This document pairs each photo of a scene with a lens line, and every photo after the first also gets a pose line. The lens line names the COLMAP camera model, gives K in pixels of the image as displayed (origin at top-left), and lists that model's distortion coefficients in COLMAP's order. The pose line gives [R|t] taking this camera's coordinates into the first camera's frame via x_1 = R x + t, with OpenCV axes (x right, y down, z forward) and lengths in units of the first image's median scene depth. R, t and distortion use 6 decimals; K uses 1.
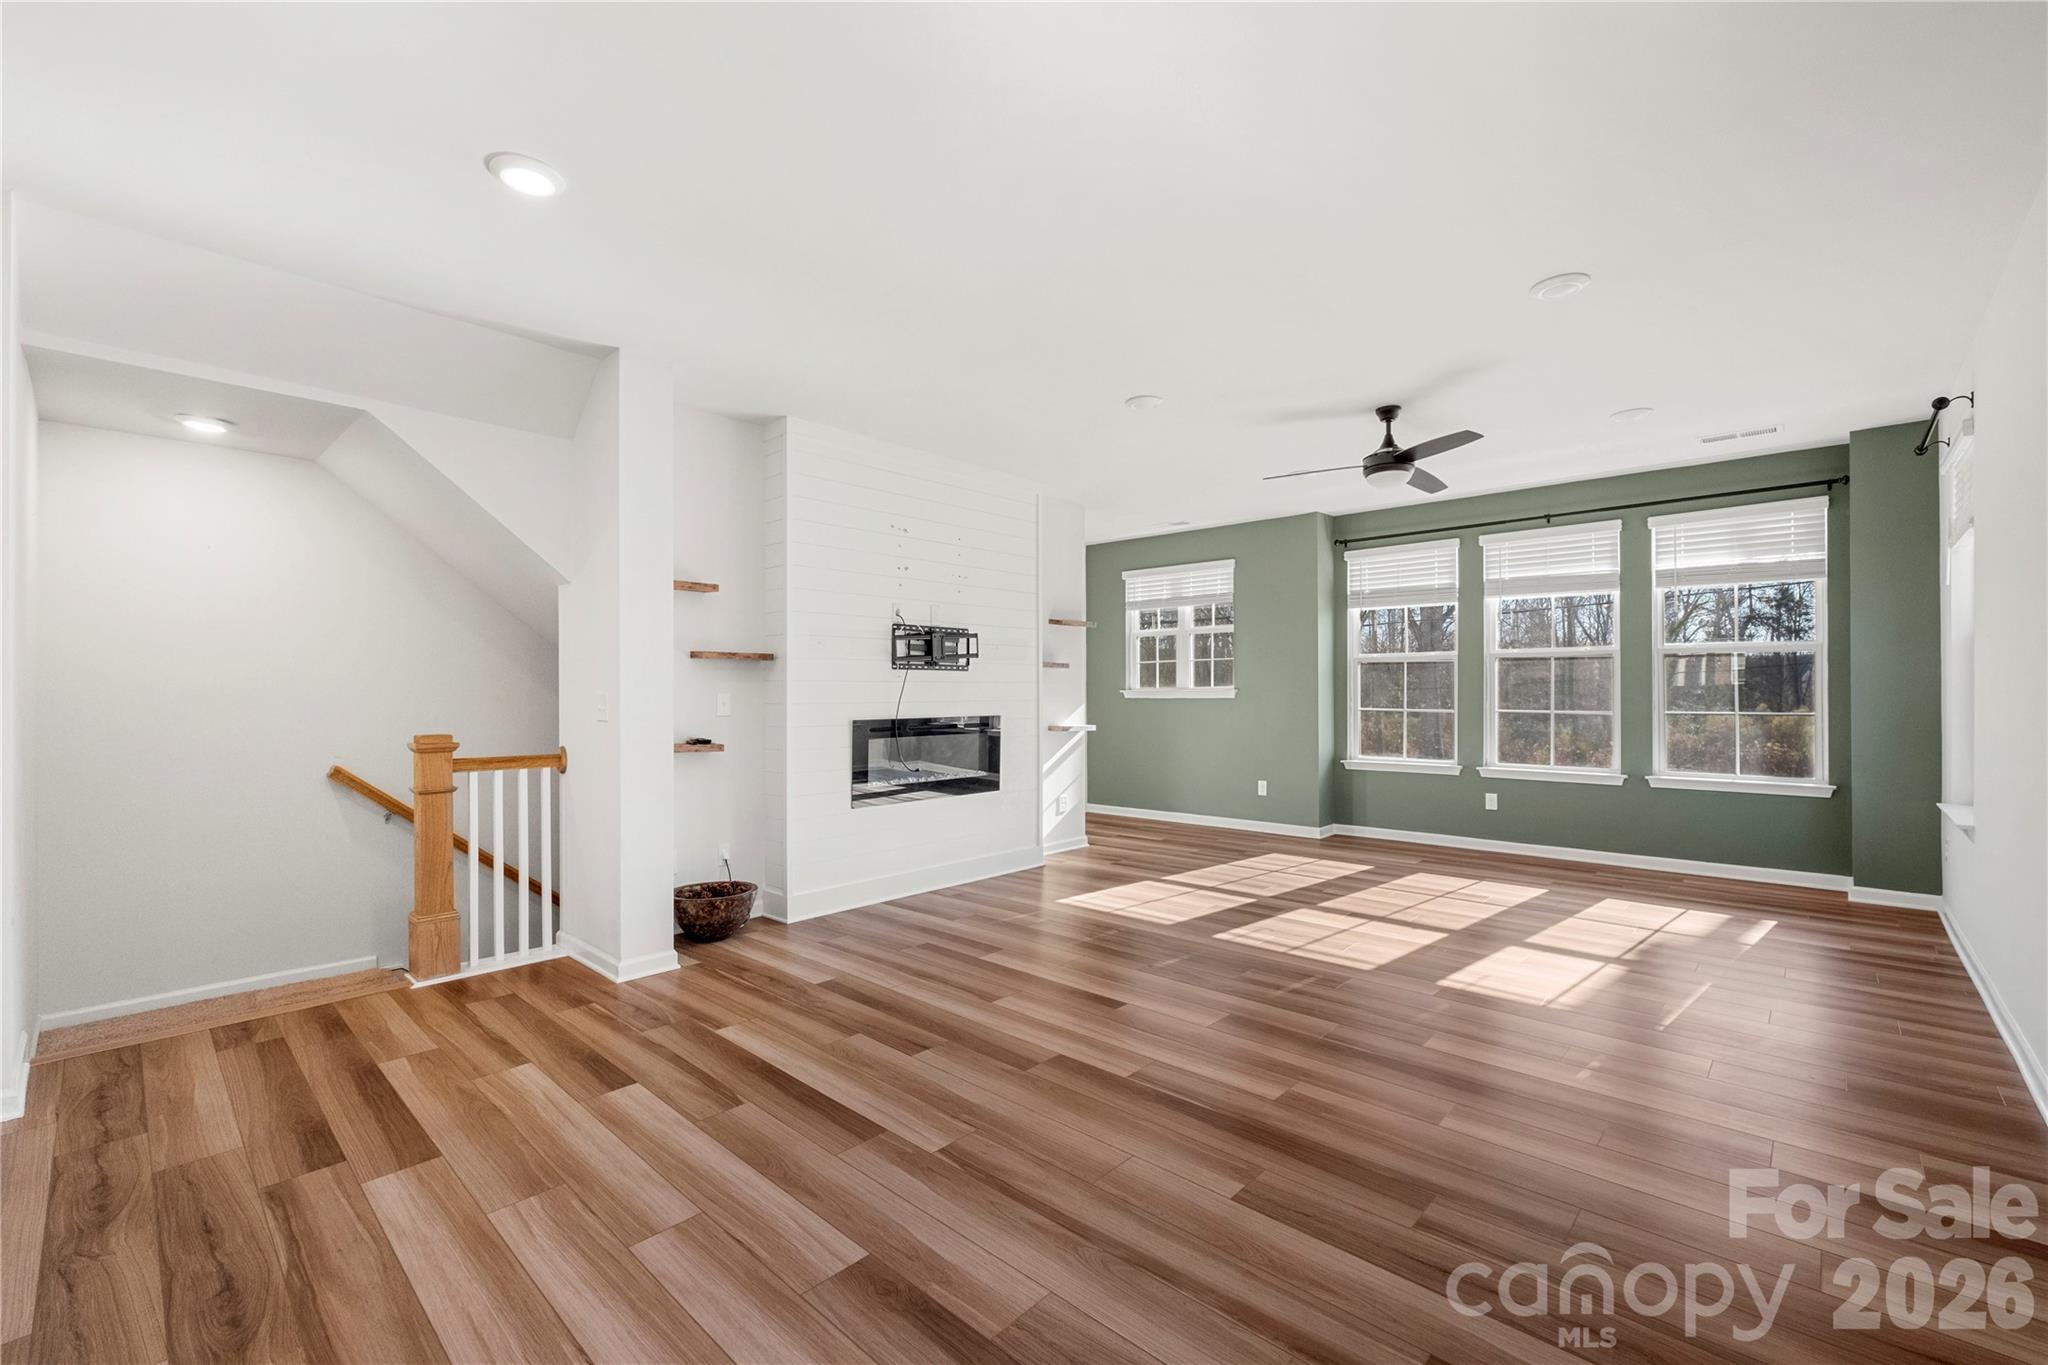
lens RADIAL K [[859.0, 0, 1023.7], [0, 859.0, 690.3], [0, 0, 1]] dist [-0.002309, -0.000230]
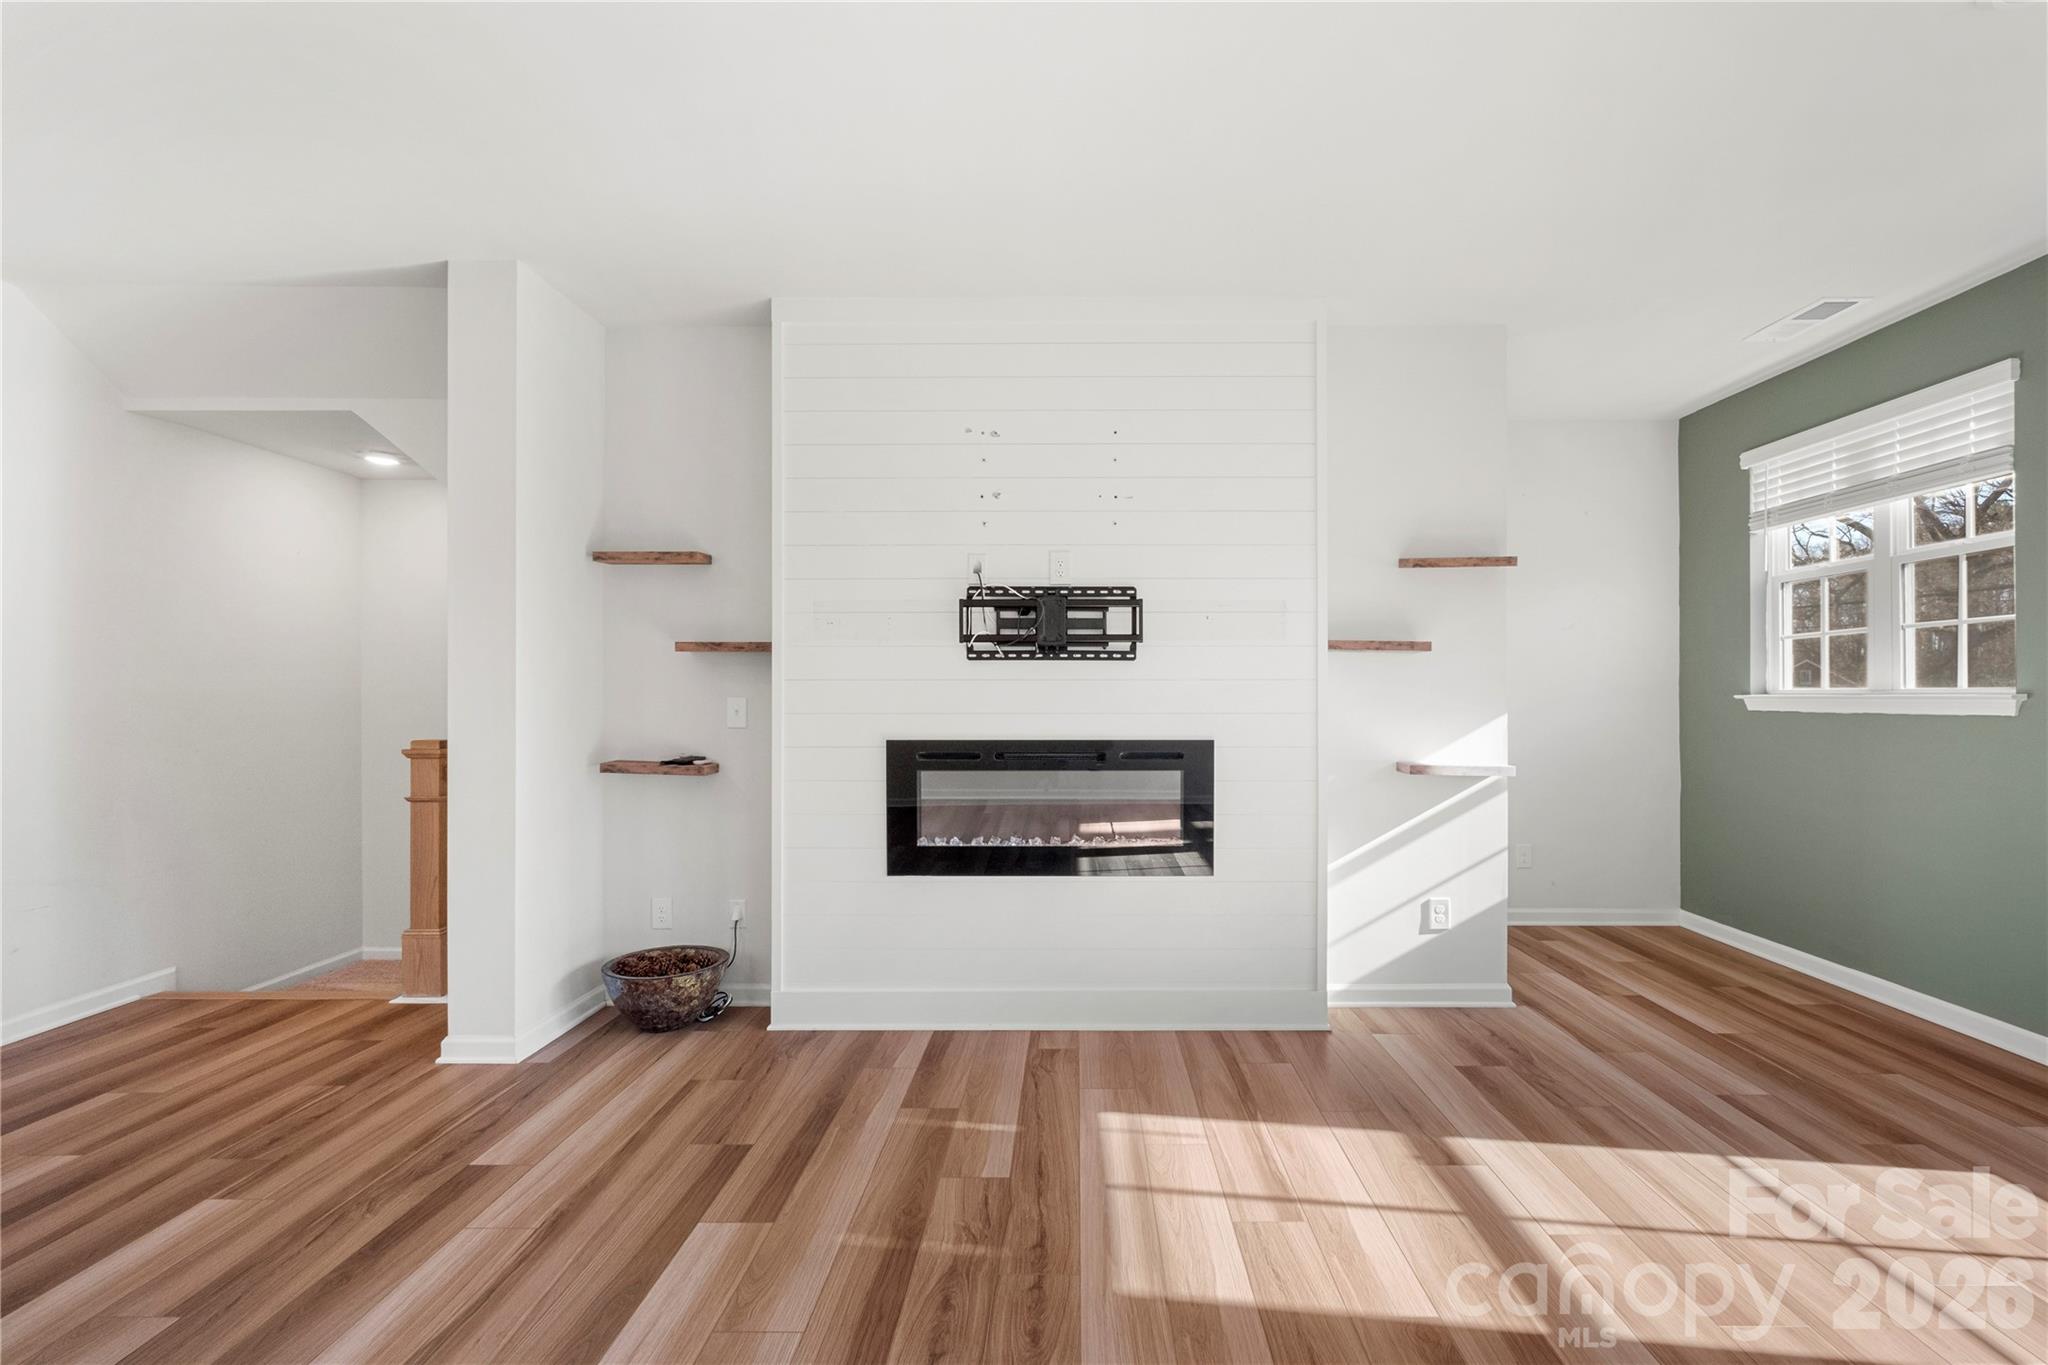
lens RADIAL K [[882.3, 0, 1063.9], [0, 882.3, 687.1], [0, 0, 1]] dist [-0.000915, 0.000258]
pose [[0.678235, 0.001114, -0.734844, 0.294315], [-0.002494, 0.999997, -0.000786, -0.003536], [0.734841, 0.002366, 0.678235, 0.497183]]
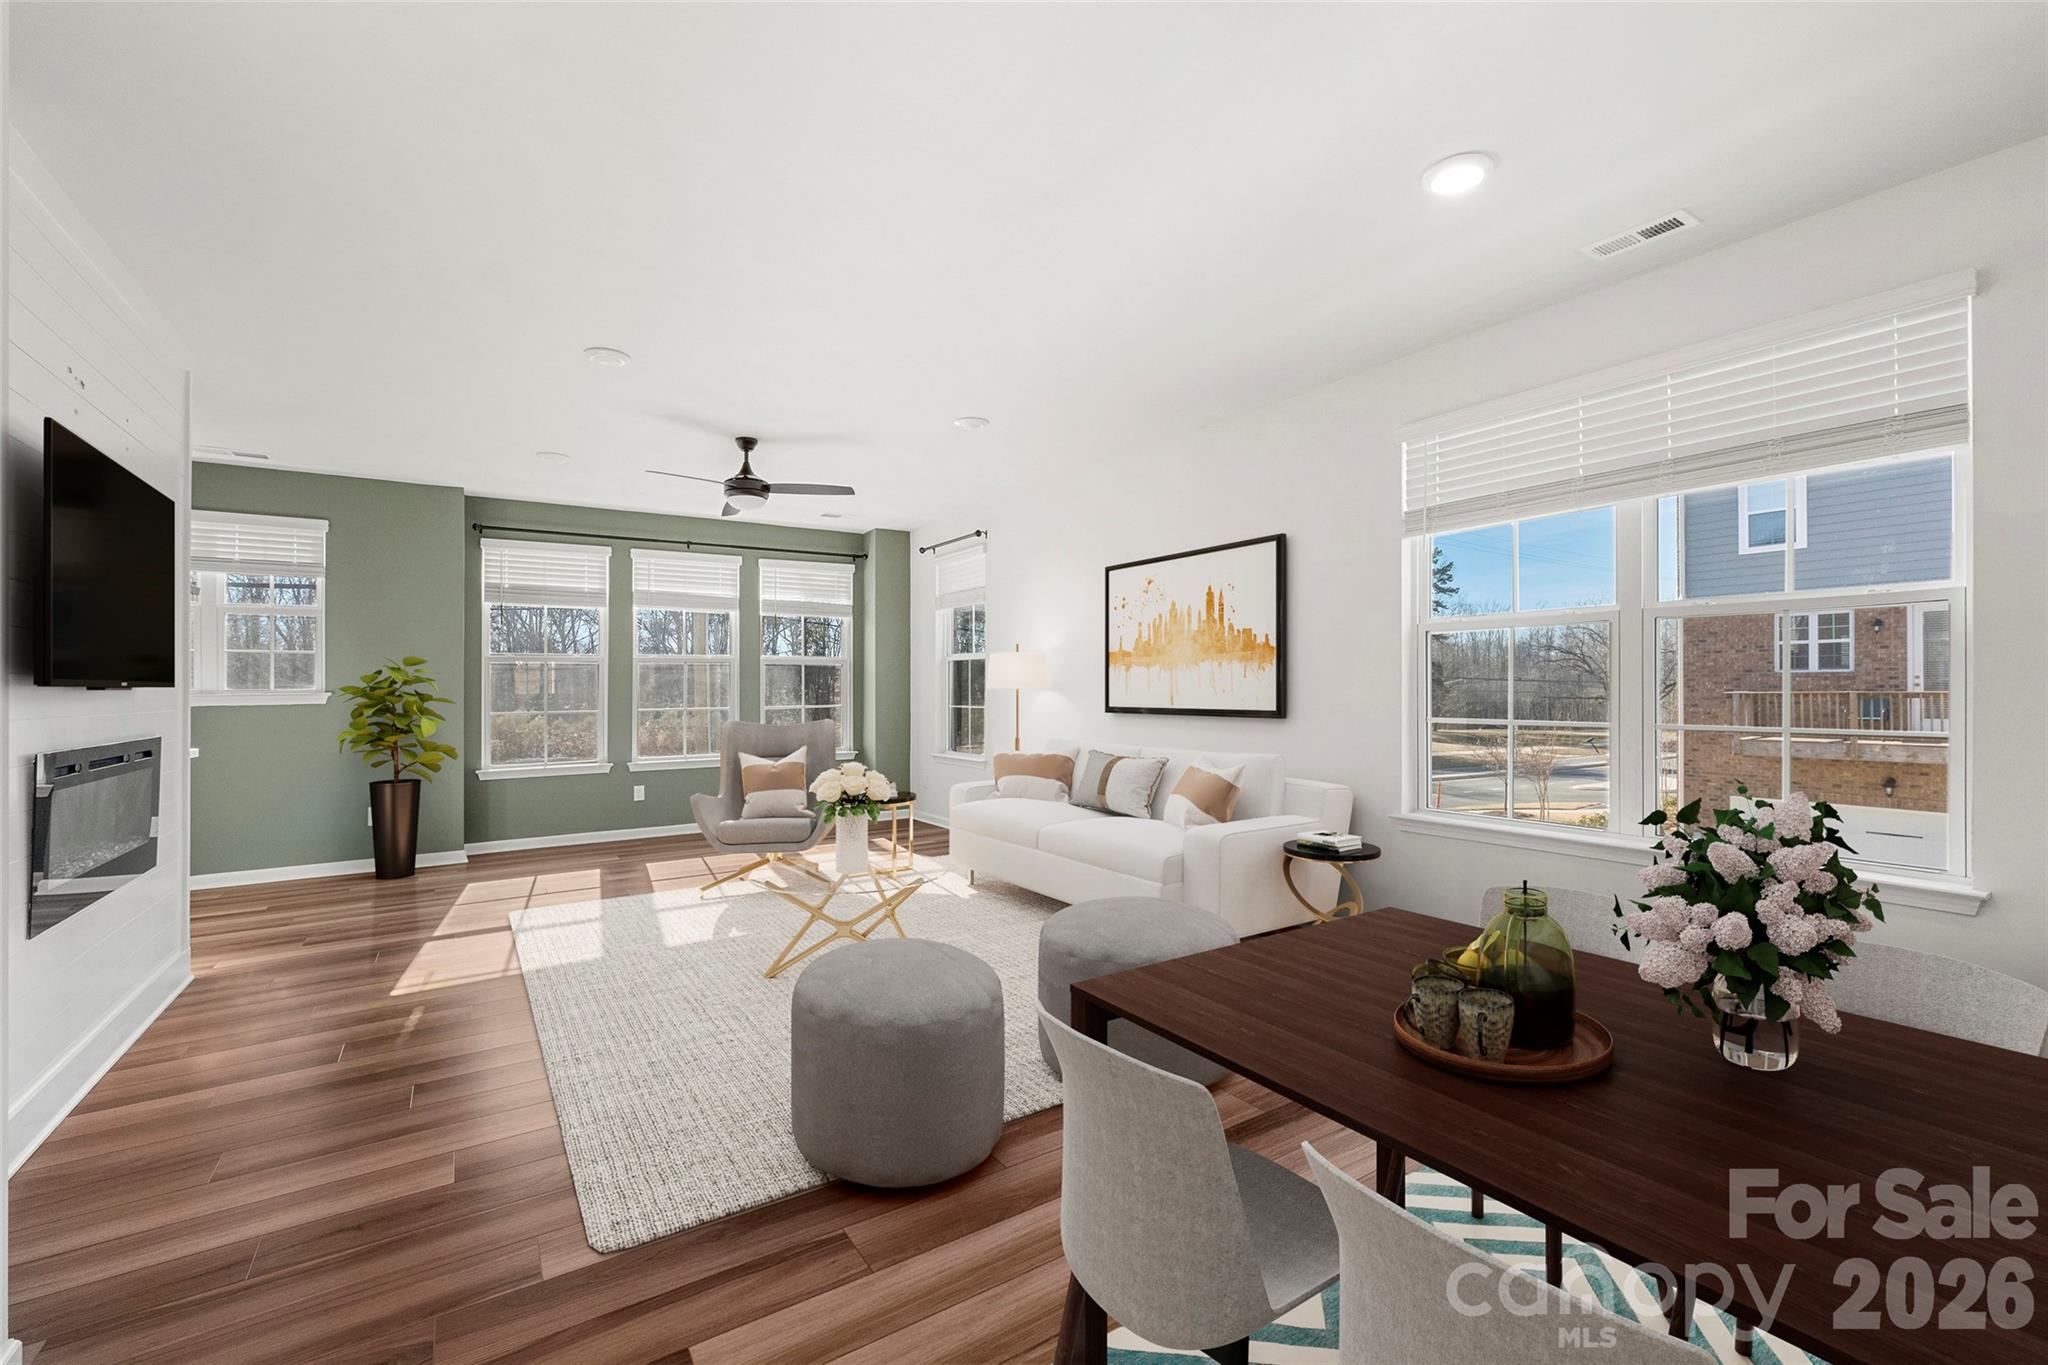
lens RADIAL K [[854.0, 0, 1012.1], [0, 854.0, 687.5], [0, 0, 1]] dist [-0.001099, -0.000171]
pose [[0.225940, 0.001819, 0.974139, -0.421081], [0.011058, 0.999929, -0.004432, 0.006466], [-0.974078, 0.011774, 0.225904, 0.285359]]
